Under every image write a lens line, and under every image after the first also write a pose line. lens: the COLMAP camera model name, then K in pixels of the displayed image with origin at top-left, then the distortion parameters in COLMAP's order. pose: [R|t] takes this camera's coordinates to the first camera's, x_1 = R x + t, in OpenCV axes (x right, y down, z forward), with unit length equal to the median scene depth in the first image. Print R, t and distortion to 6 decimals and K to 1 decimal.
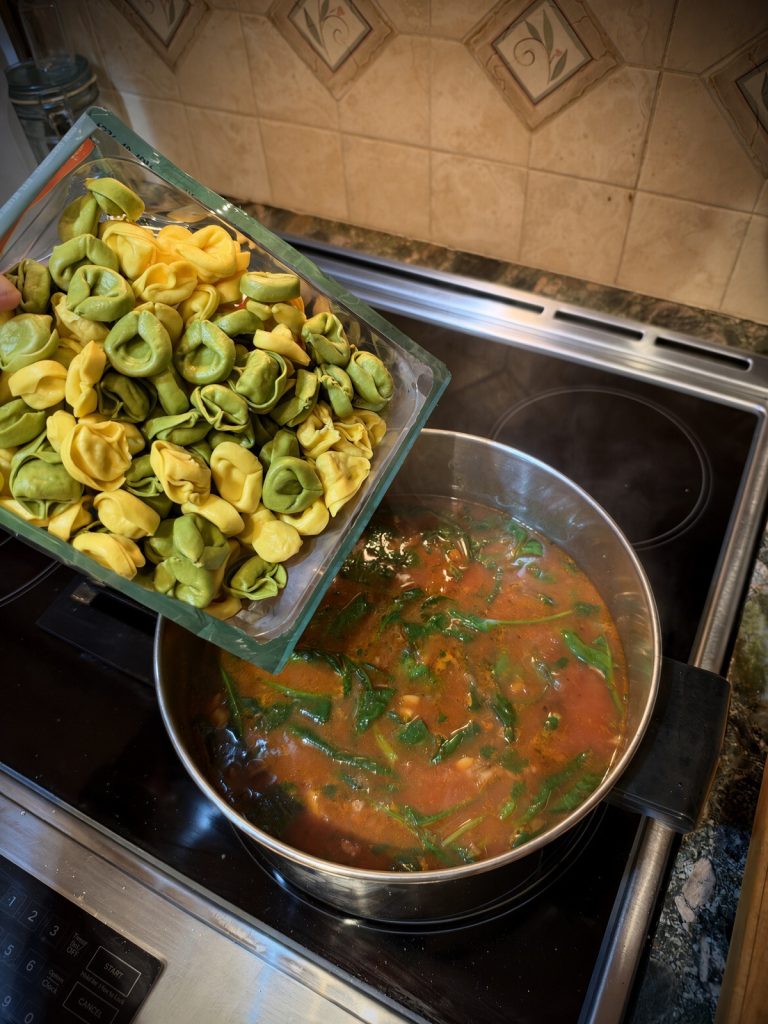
lens RADIAL K [[745.4, 0, 382.9], [0, 745.4, 510.2], [0, 0, 1]] dist [-0.060558, 0.027694]
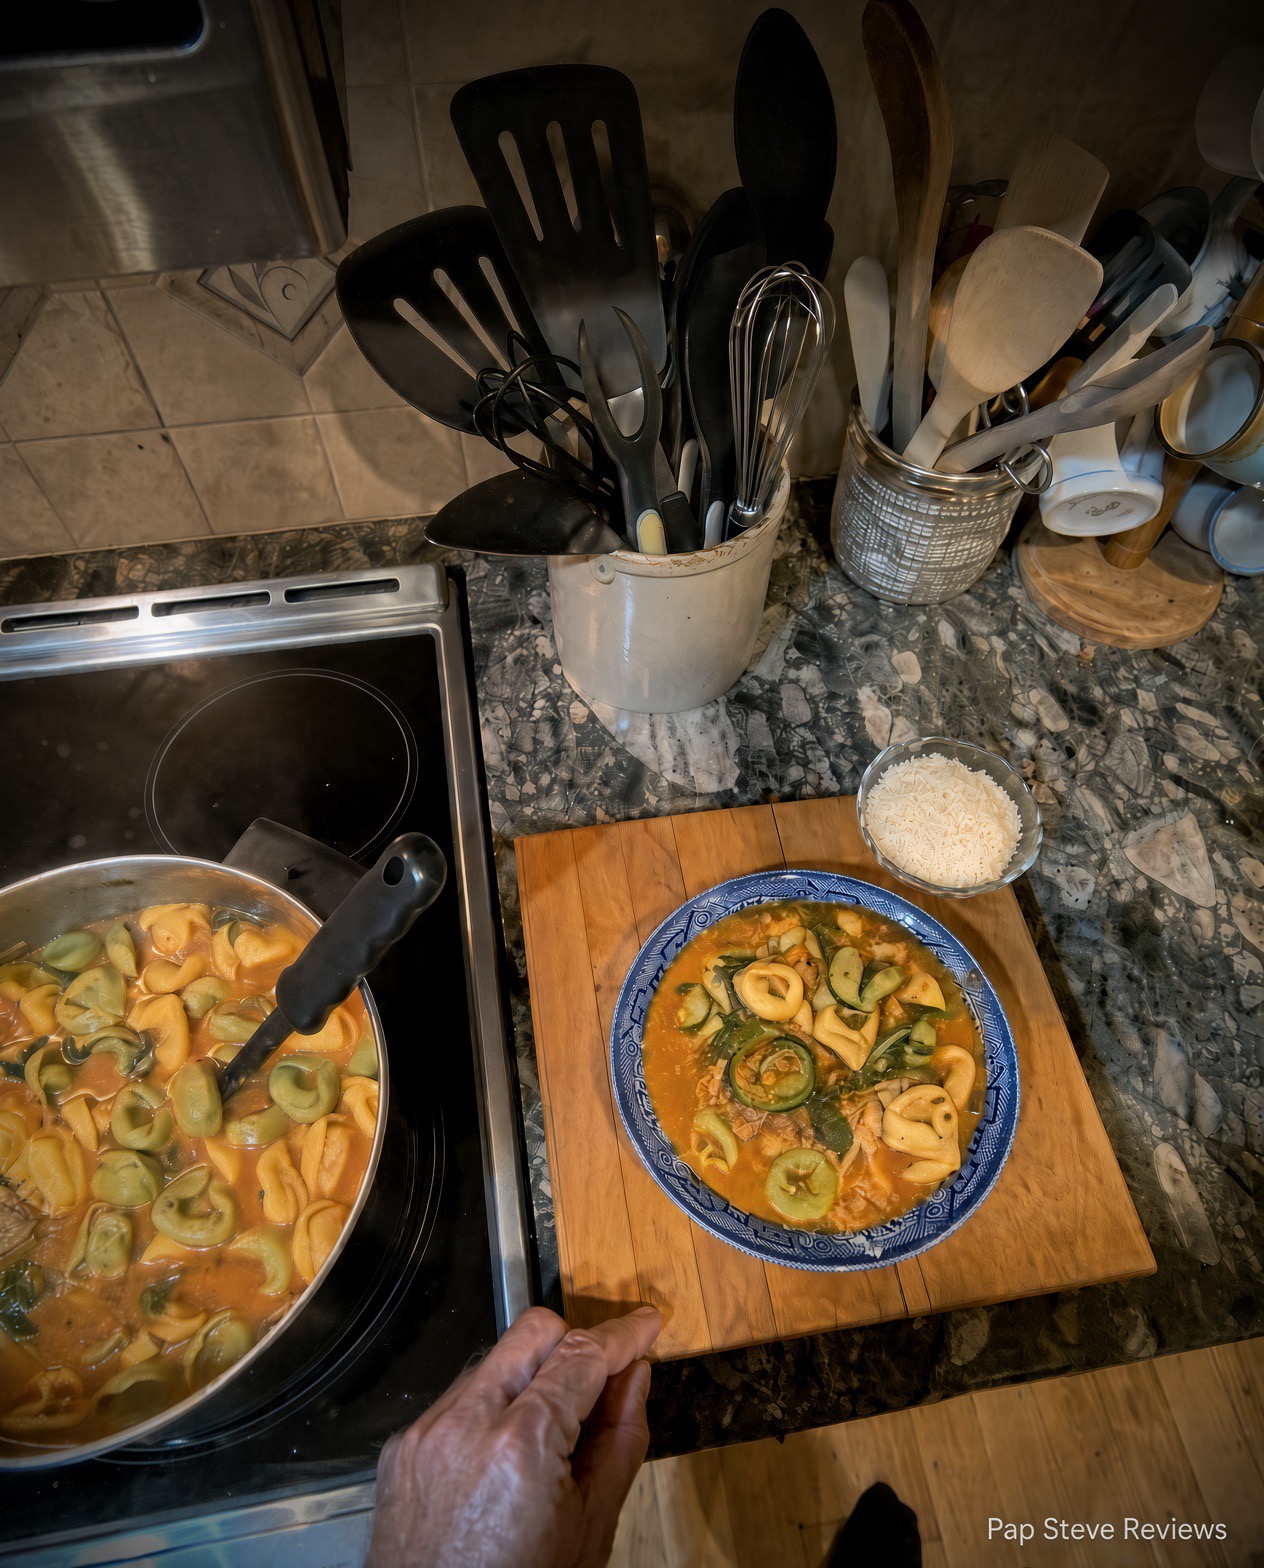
lens RADIAL K [[997.1, 0, 634.7], [0, 997.1, 795.7], [0, 0, 1]] dist [-0.003517, 0.004614]
pose [[0.794080, -0.477347, 0.376267, 0.153029], [0.434983, 0.878683, 0.196737, -0.083267], [-0.424531, 0.007445, 0.905383, -0.164743]]
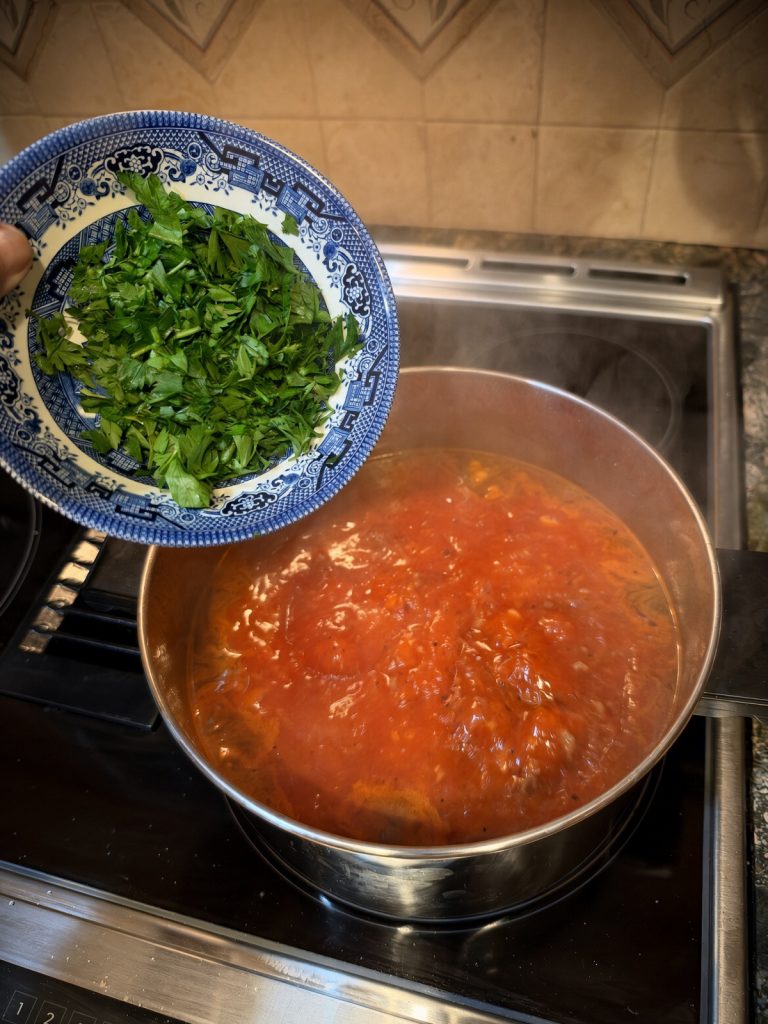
lens RADIAL K [[745.4, 0, 391.2], [0, 745.4, 521.3], [0, 0, 1]] dist [-0.060558, 0.027694]
pose [[0.975284, -0.190396, 0.112118, -0.054216], [0.193686, 0.980877, -0.019121, 0.058908], [-0.106333, 0.040364, 0.993511, 0.075673]]
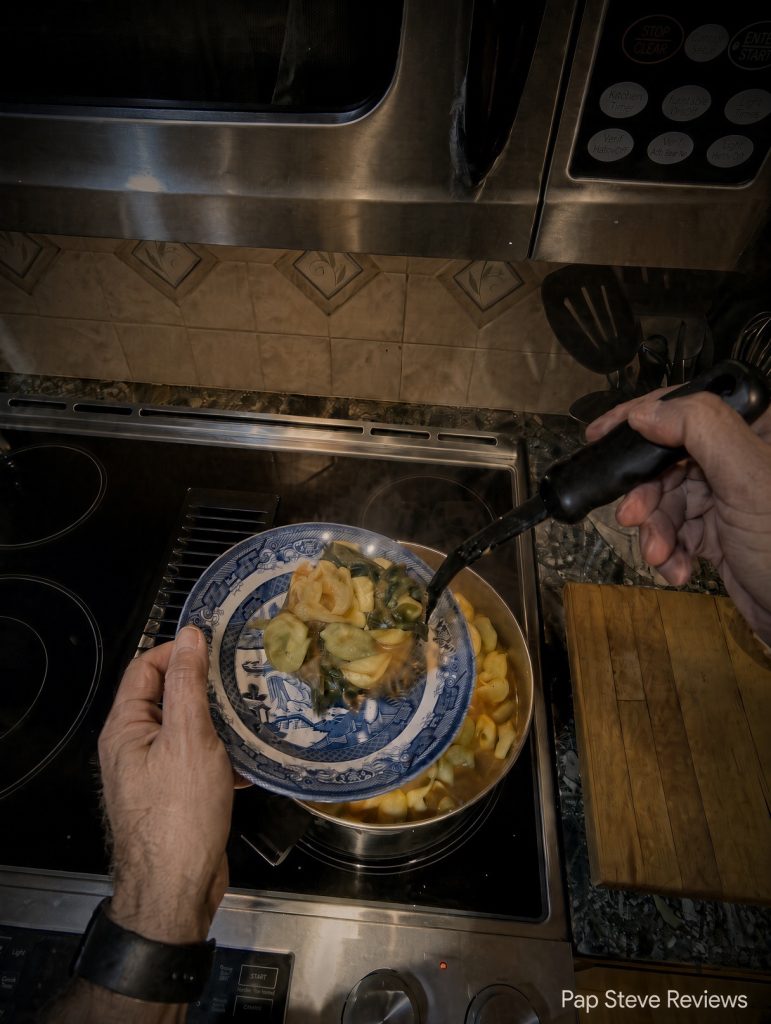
lens RADIAL K [[598.2, 0, 379.7], [0, 598.2, 510.9], [0, 0, 1]] dist [-0.009118, -0.000512]
pose [[0.919024, -0.245801, 0.308184, -0.168250], [0.253003, 0.967315, 0.017039, -0.129732], [-0.302299, 0.062312, 0.951174, -0.151149]]
